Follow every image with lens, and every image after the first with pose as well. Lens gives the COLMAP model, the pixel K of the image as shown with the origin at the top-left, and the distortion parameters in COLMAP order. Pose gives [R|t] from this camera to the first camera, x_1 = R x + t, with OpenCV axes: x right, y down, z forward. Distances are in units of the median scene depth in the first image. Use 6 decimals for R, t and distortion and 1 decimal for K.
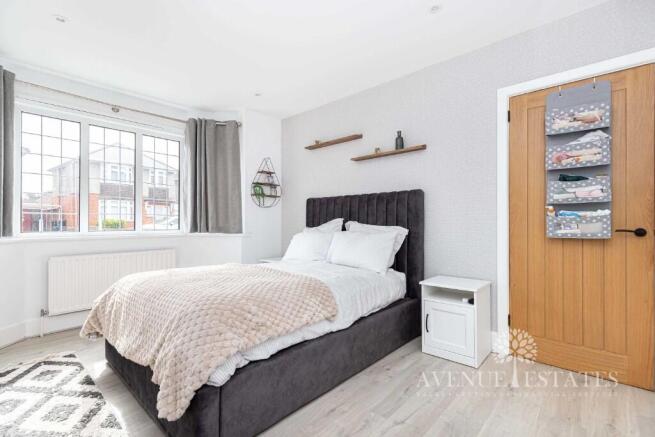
lens RADIAL K [[295.0, 0, 330.7], [0, 295.0, 220.1], [0, 0, 1]] dist [0.001925, 0.000240]
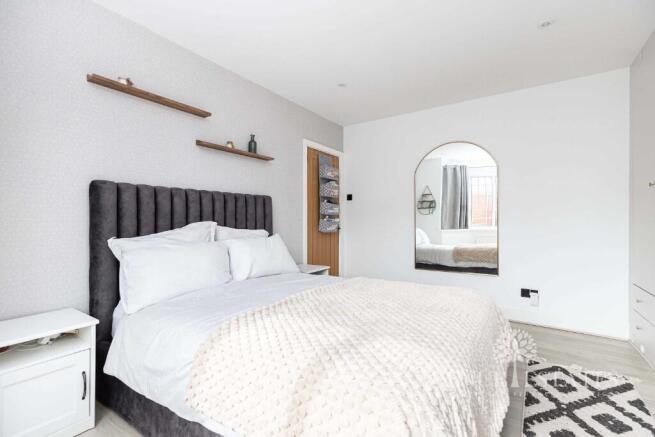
lens RADIAL K [[295.0, 0, 330.7], [0, 295.0, 220.1], [0, 0, 1]] dist [0.001925, 0.000240]
pose [[-0.142260, 0.003387, 0.989824, -0.765351], [-0.002158, 0.999991, -0.003732, -0.007680], [-0.989827, -0.002667, -0.142251, 0.839935]]
